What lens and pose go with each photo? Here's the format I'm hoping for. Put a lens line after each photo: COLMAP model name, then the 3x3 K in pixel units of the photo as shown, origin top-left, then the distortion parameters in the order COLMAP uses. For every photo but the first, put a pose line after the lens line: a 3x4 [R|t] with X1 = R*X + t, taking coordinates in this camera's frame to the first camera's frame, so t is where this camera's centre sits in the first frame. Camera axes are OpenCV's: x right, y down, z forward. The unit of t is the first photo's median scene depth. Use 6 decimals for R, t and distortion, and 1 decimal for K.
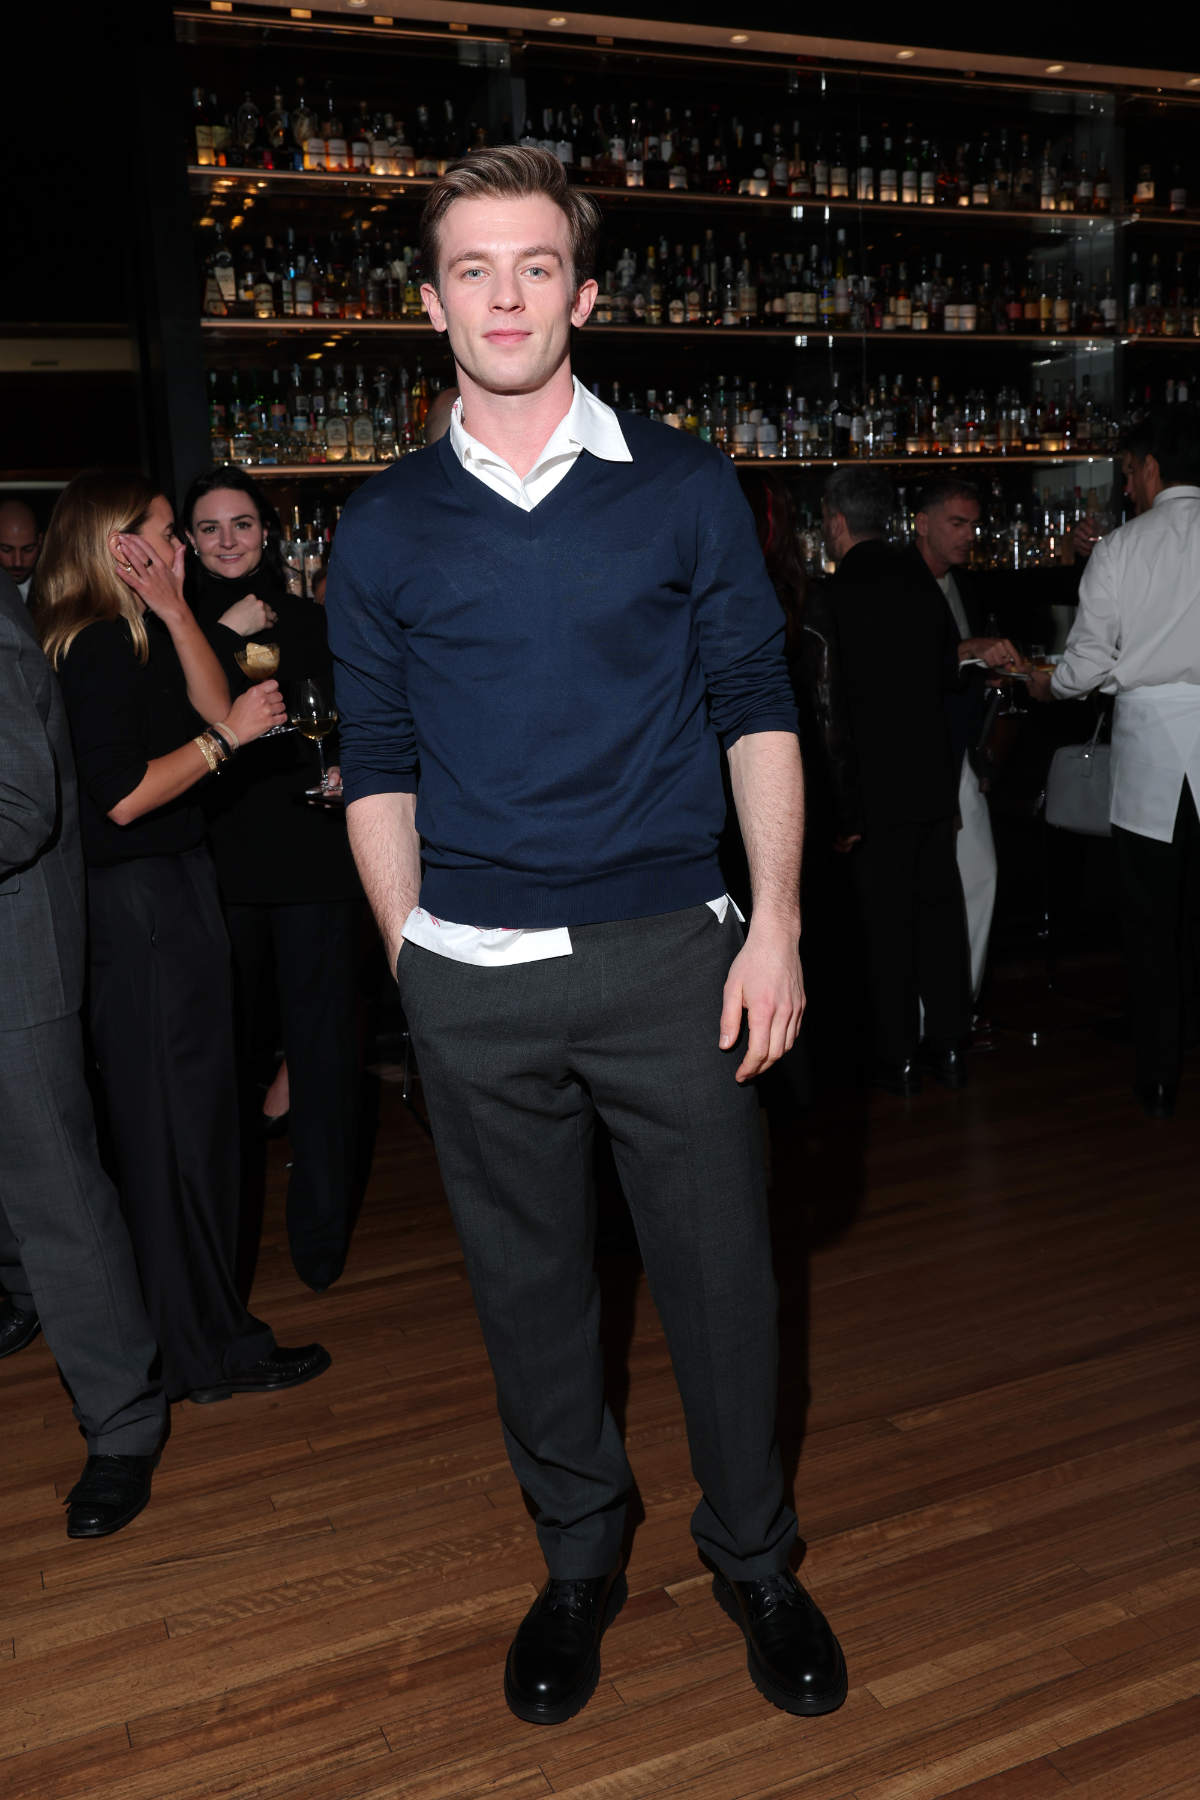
lens RADIAL K [[1581.1, 0, 570.6], [0, 1581.1, 907.4], [0, 0, 1]] dist [-0.054800, 0.054768]
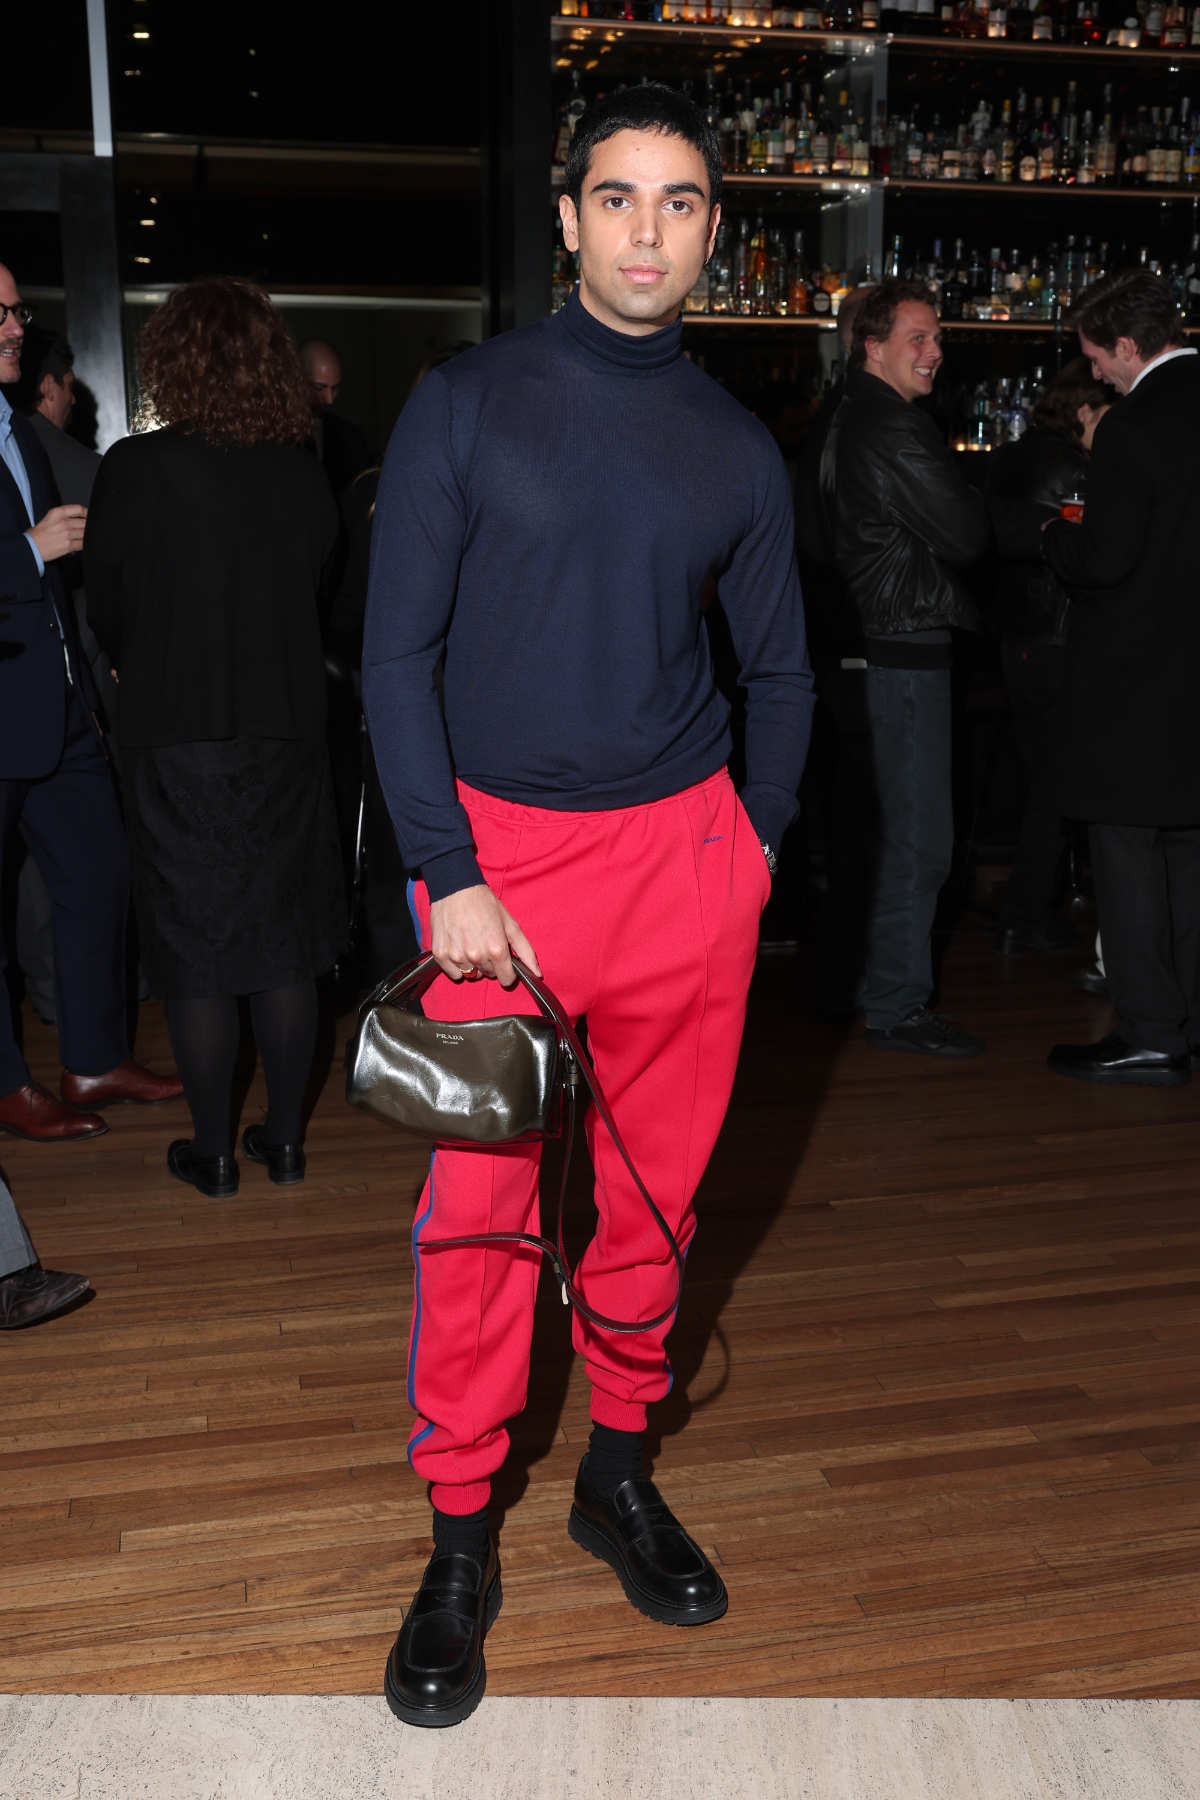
lens RADIAL K [[1863.0, 0, 617.1], [0, 1863.0, 853.4], [0, 0, 1]] dist [0.015303, 0.000000]
pose [[0.984349, 0.089234, -0.151970, 0.030083], [-0.085527, 0.995860, 0.030774, 0.030300], [0.154087, -0.017294, 0.987906, -0.192073]]
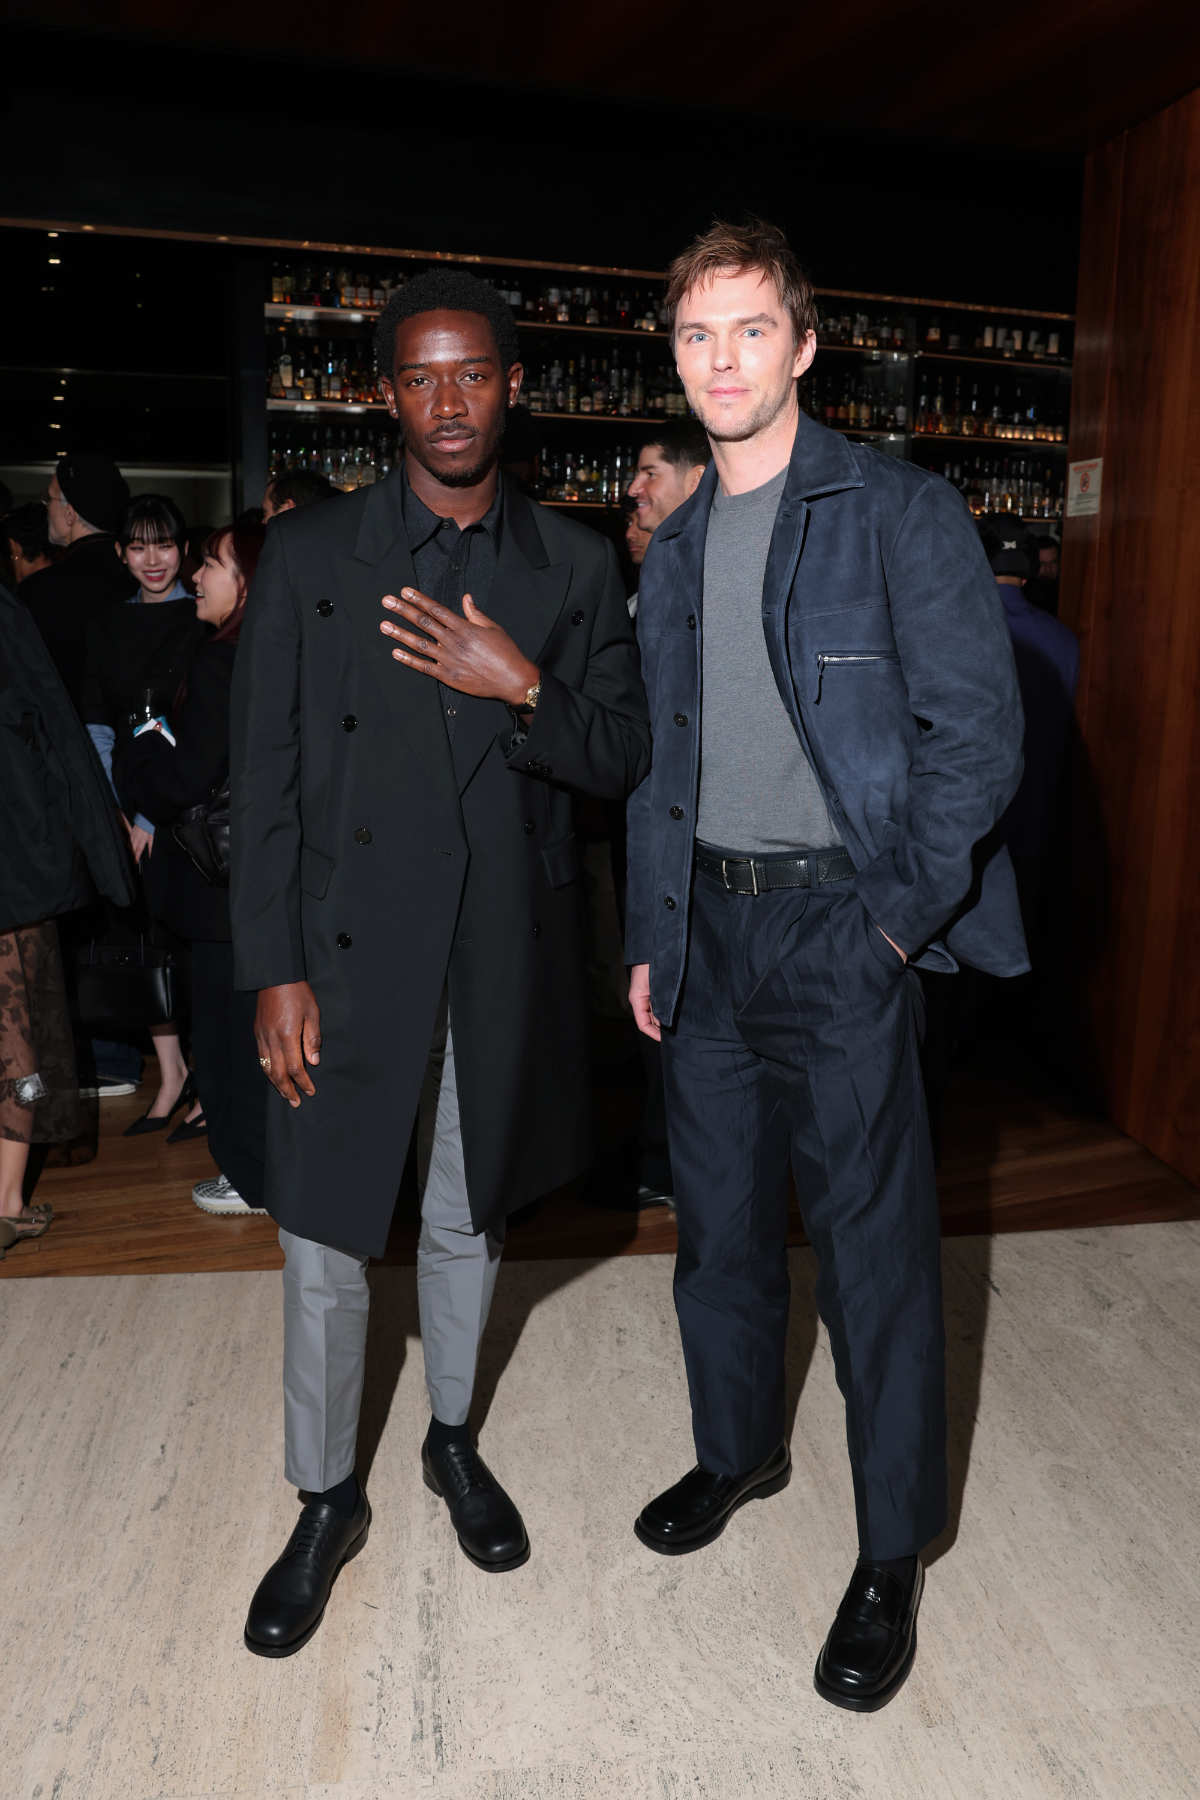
lens RADIAL K [[1383.7, 0, 607.9], [0, 1383.7, 864.4], [0, 0, 1]] dist [-0.071245, 0.002717]
pose [[0.996687, 0.076081, -0.028746, 0.158437], [-0.075341, 0.996819, 0.026008, 0.026356], [0.030633, -0.023756, 0.999248, -0.328329]]
